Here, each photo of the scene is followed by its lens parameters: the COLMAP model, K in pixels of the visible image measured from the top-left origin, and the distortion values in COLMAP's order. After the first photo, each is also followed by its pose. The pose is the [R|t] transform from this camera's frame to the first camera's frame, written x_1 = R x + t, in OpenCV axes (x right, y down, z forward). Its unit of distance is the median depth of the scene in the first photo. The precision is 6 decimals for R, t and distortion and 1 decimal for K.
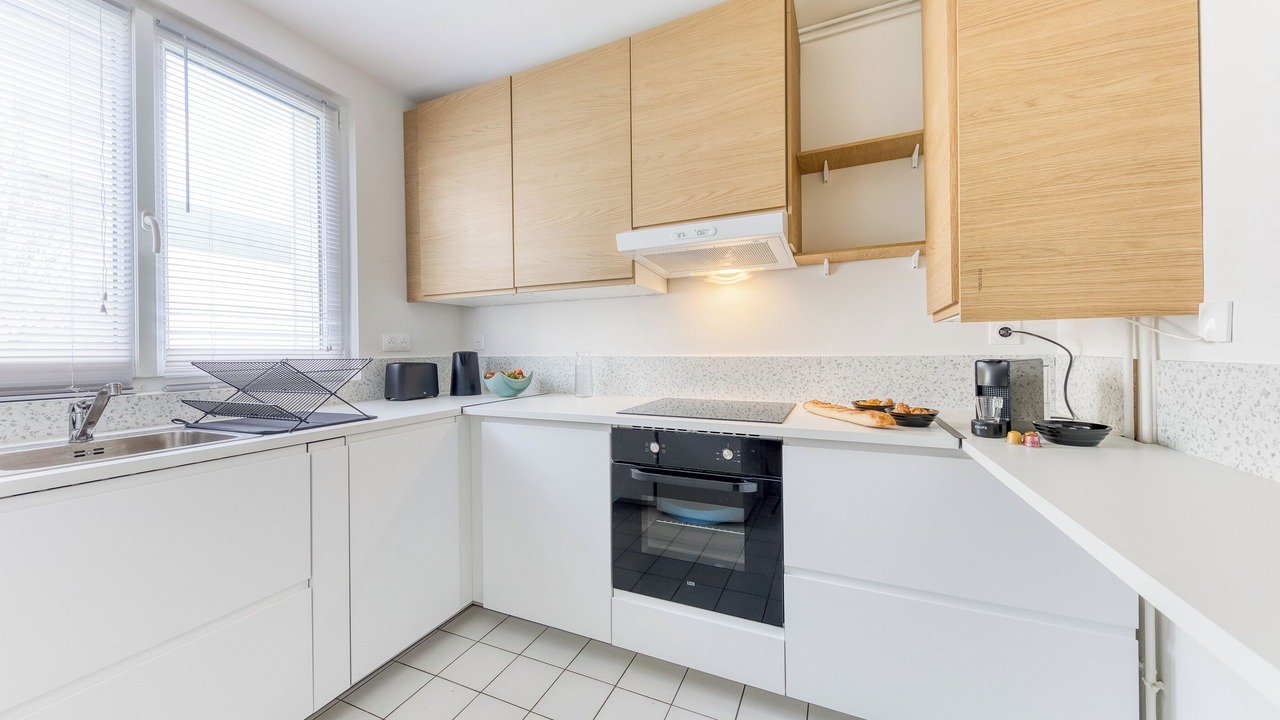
lens RADIAL K [[447.8, 0, 638.2], [0, 447.8, 351.6], [0, 0, 1]] dist [-0.000331, -0.000153]
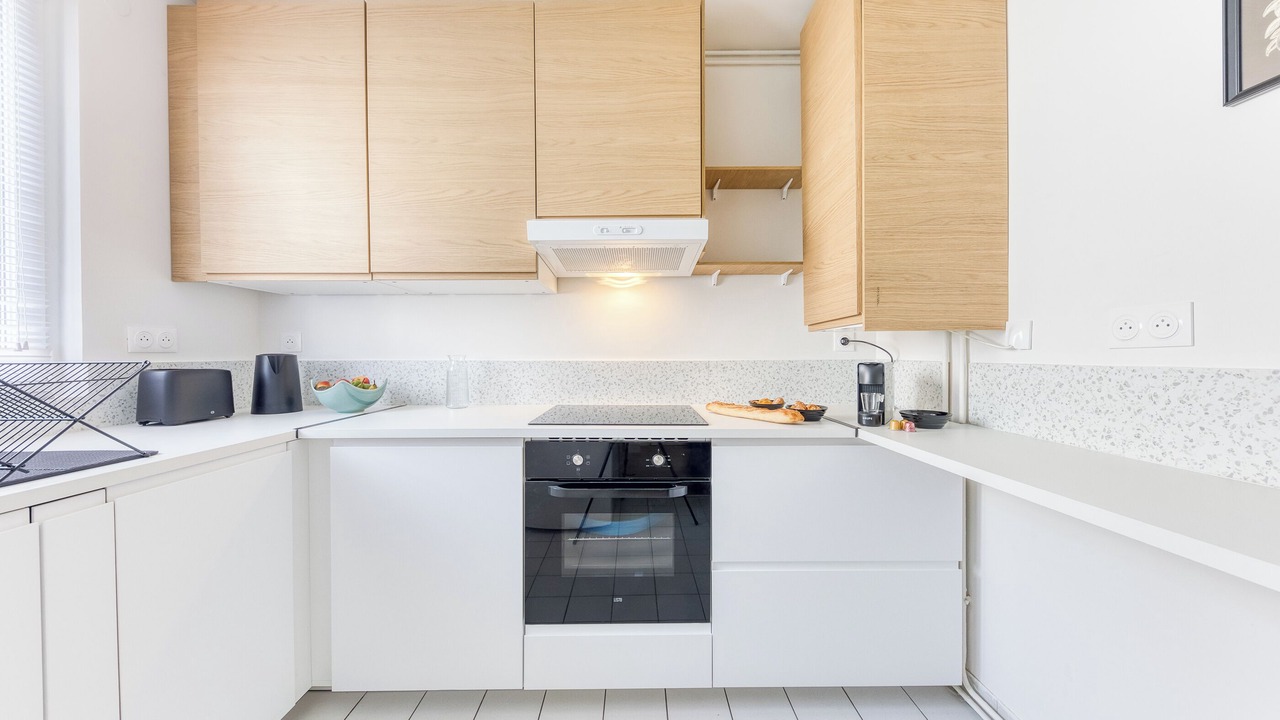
lens RADIAL K [[438.2, 0, 640.0], [0, 438.2, 360.0], [0, 0, 1]] dist [0.001628, -0.000038]
pose [[0.909677, 0.002800, 0.415307, -0.213255], [-0.004631, 0.999983, 0.003402, 0.007312], [-0.415291, -0.005018, 0.909675, 0.132129]]
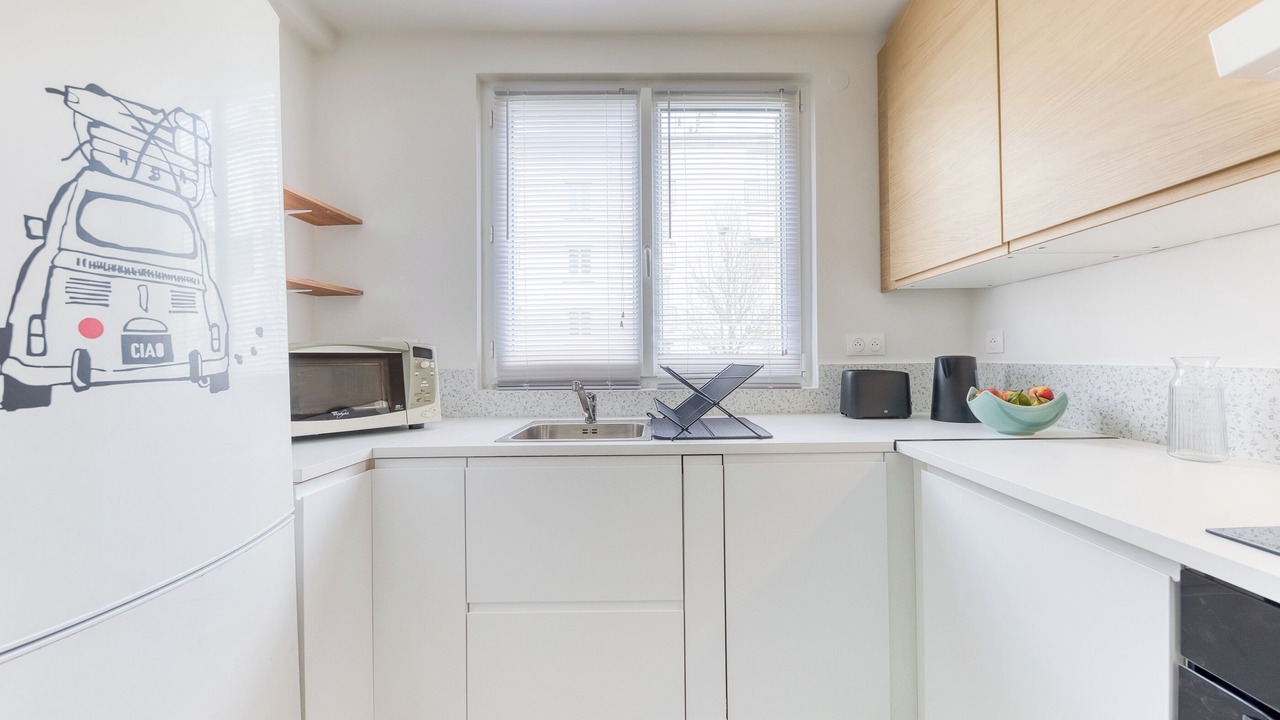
lens RADIAL K [[472.8, 0, 653.5], [0, 472.8, 352.6], [0, 0, 1]] dist [-0.000304, -0.000081]
pose [[0.405695, -0.004552, -0.913997, 0.119791], [0.002021, 0.999990, -0.004083, -0.004497], [0.914006, -0.000191, 0.405700, 0.452963]]
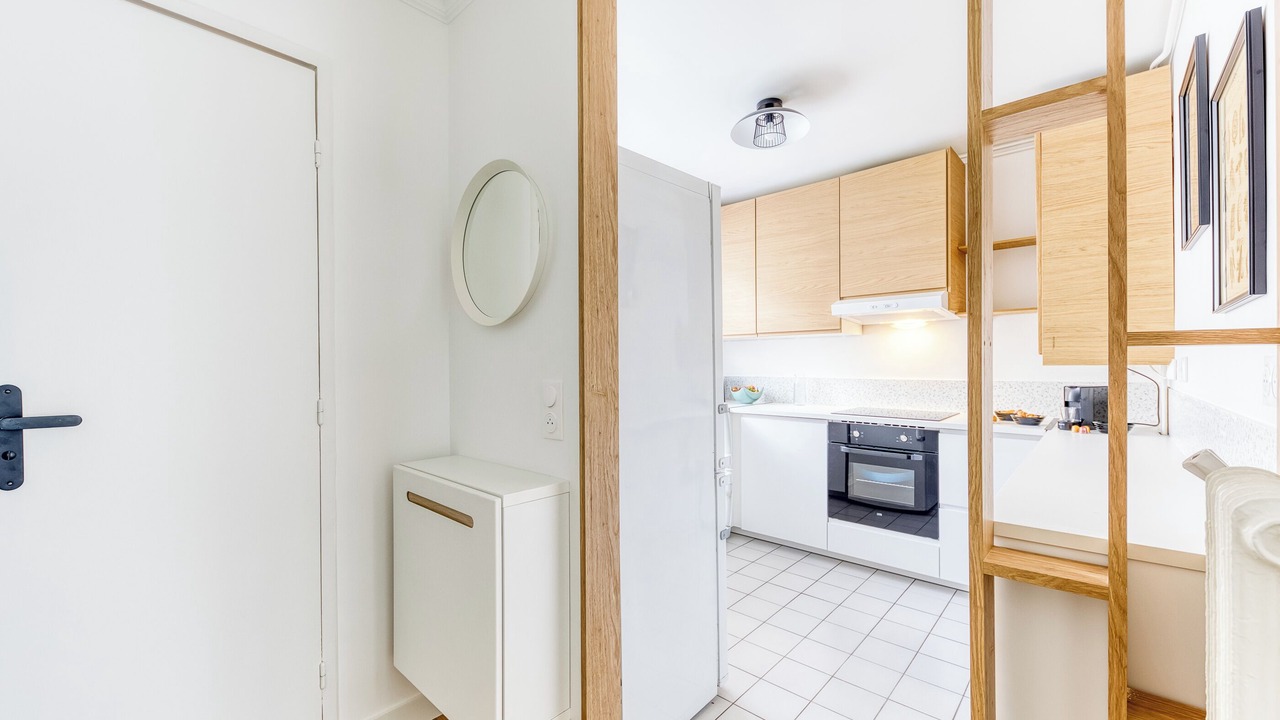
lens RADIAL K [[509.0, 0, 638.1], [0, 509.0, 366.7], [0, 0, 1]] dist [0.000821, 0.000027]
pose [[0.948039, 0.006440, -0.318088, -0.132144], [-0.005083, 0.999974, 0.005096, -0.044008], [0.318113, -0.003215, 0.948047, -1.062261]]
